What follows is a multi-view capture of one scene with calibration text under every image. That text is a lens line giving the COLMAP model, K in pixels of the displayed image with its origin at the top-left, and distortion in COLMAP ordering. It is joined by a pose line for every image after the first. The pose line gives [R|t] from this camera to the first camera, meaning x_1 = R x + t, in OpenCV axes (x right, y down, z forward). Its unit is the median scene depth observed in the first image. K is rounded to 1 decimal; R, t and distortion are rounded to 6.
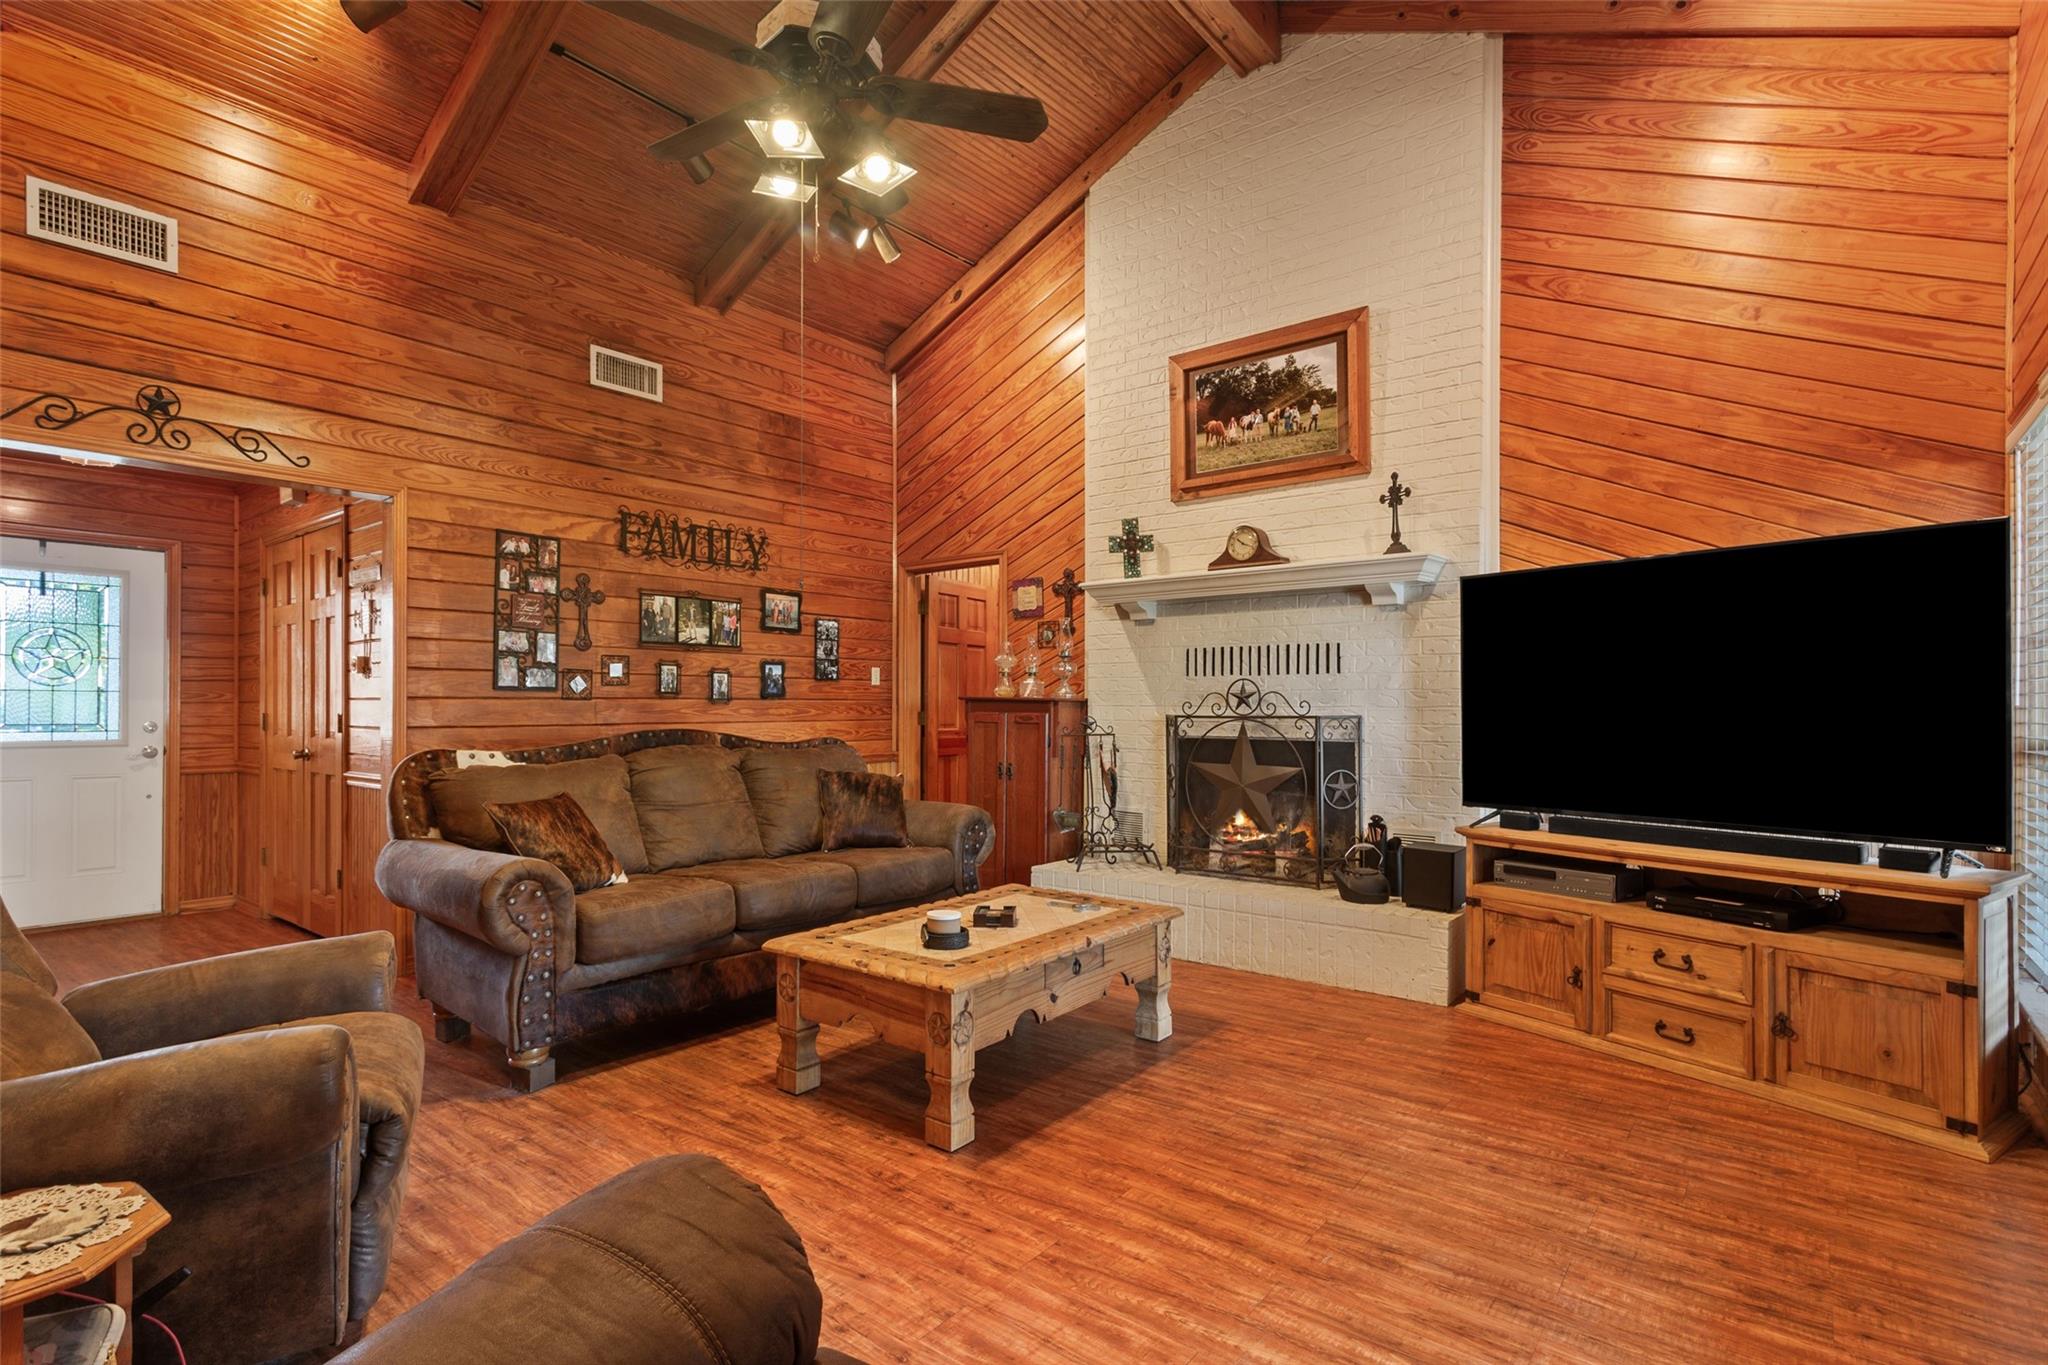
lens RADIAL K [[987.8, 0, 1029.2], [0, 987.8, 701.2], [0, 0, 1]] dist [0.001538, 0.002757]
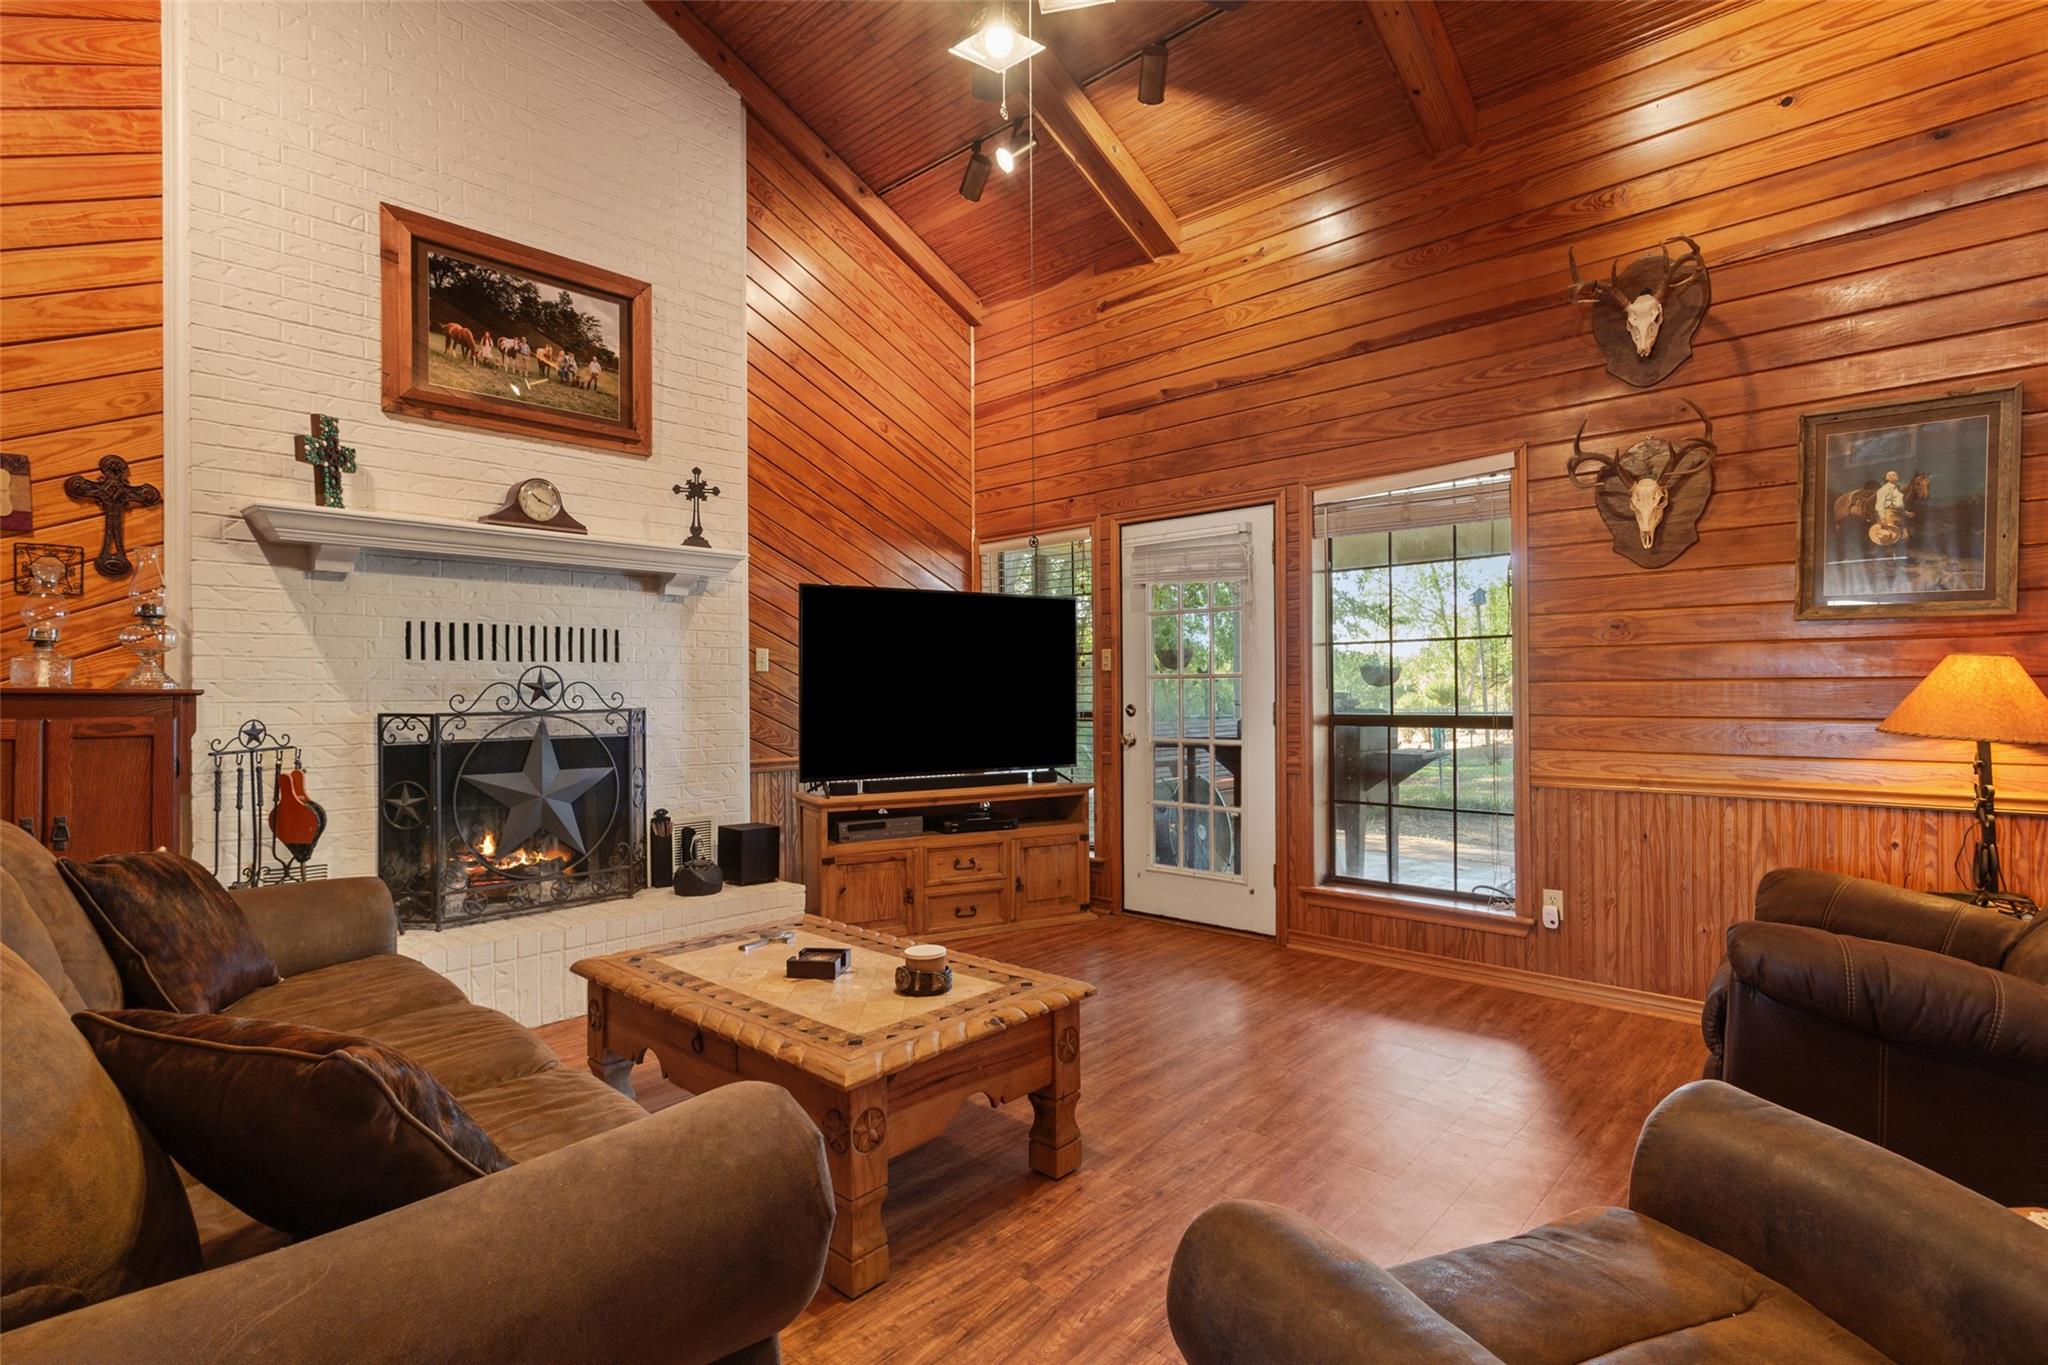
lens RADIAL K [[987.8, 0, 1025.3], [0, 987.8, 685.3], [0, 0, 1]] dist [0.001538, 0.002757]
pose [[0.077740, 0.003773, 0.996966, -0.677204], [0.005326, 0.999977, -0.004199, -0.001244], [-0.996959, 0.005636, 0.077719, 0.641393]]
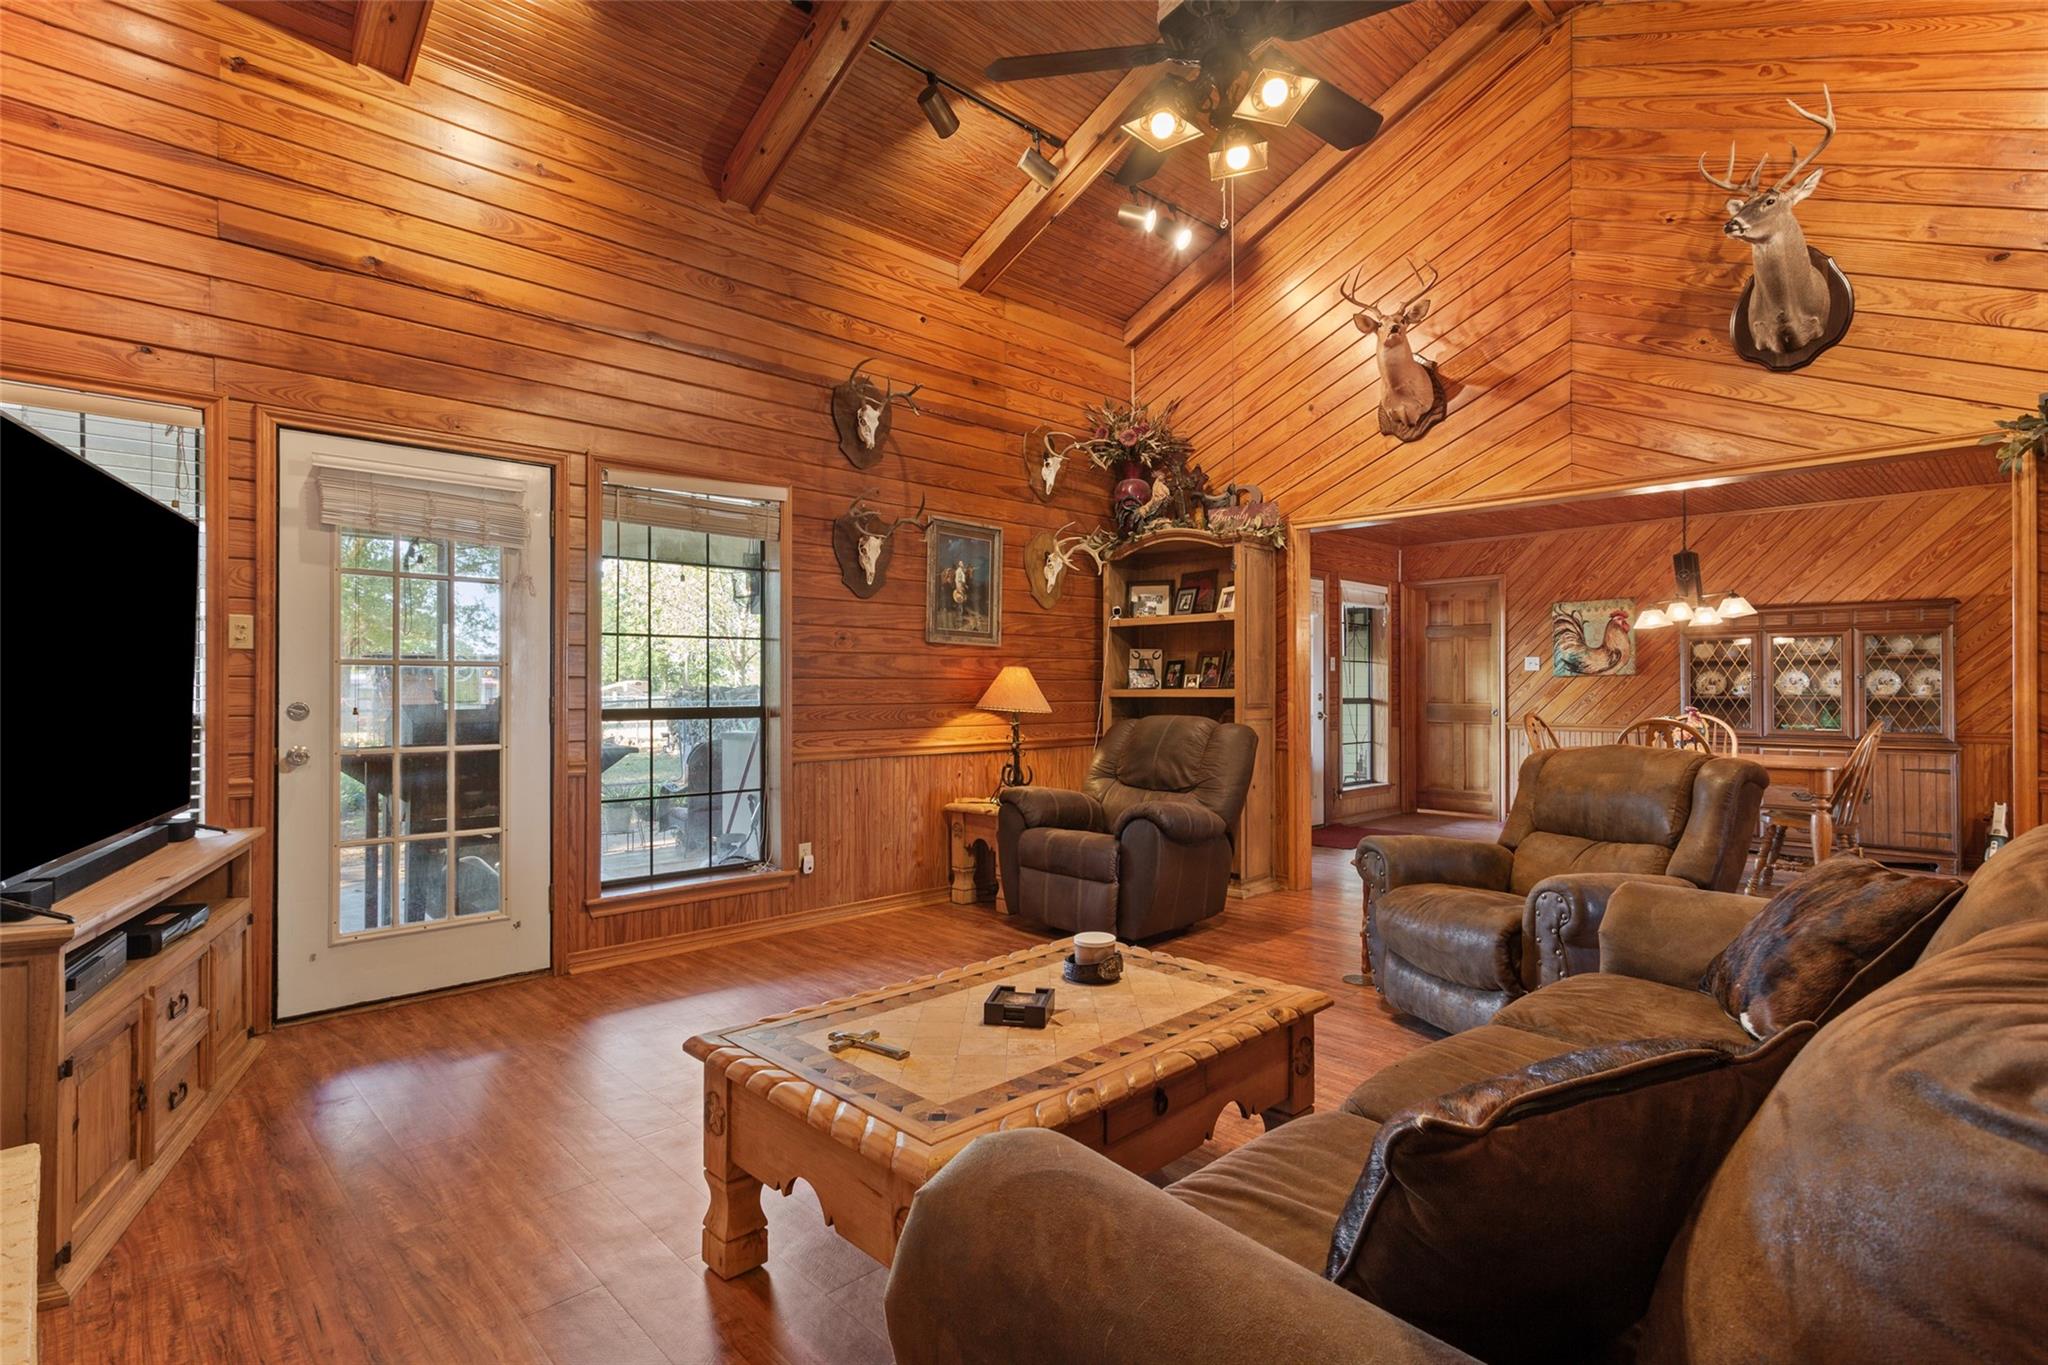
lens RADIAL K [[987.8, 0, 1021.6], [0, 987.8, 672.3], [0, 0, 1]] dist [0.001538, 0.002757]
pose [[-0.990572, -0.000415, 0.136989, -0.103815], [-0.002502, 0.999883, -0.015067, 0.004689], [-0.136967, -0.015267, -0.990458, 1.375389]]
